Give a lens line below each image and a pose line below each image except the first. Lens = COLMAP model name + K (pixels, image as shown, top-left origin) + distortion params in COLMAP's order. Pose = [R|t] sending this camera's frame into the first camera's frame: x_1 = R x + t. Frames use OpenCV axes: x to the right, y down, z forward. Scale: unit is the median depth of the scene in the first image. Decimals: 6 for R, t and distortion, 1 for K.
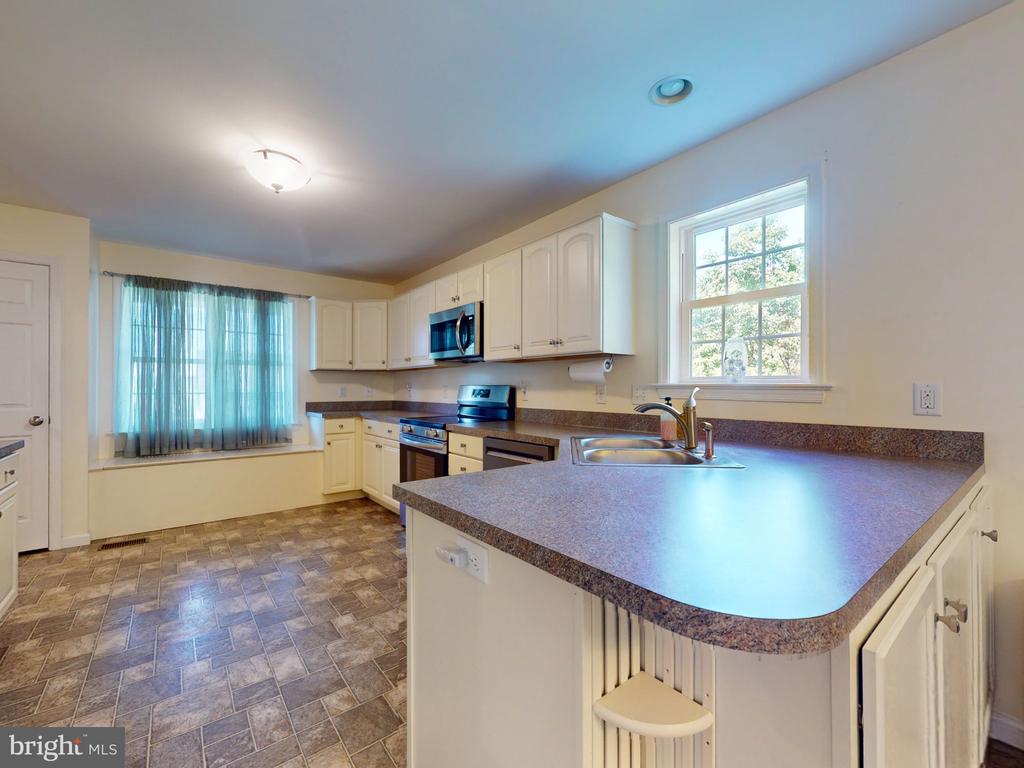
lens RADIAL K [[433.5, 0, 512.0], [0, 433.5, 384.0], [0, 0, 1]] dist [0.002069, -0.000212]
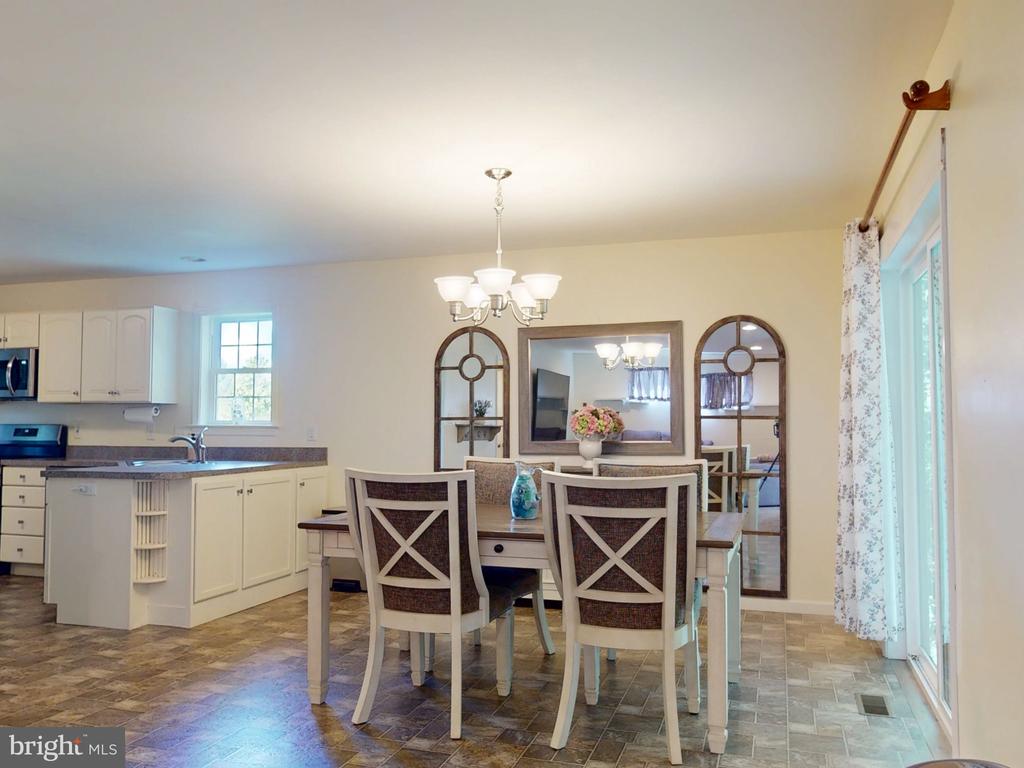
lens RADIAL K [[830.5, 0, 512.0], [0, 830.5, 384.0], [0, 0, 1]] dist [0.006108, 0.002821]
pose [[0.834422, 0.027058, 0.550461, -0.256181], [-0.006983, 0.999233, -0.038531, -0.031108], [-0.551081, 0.028307, 0.833971, -1.617330]]
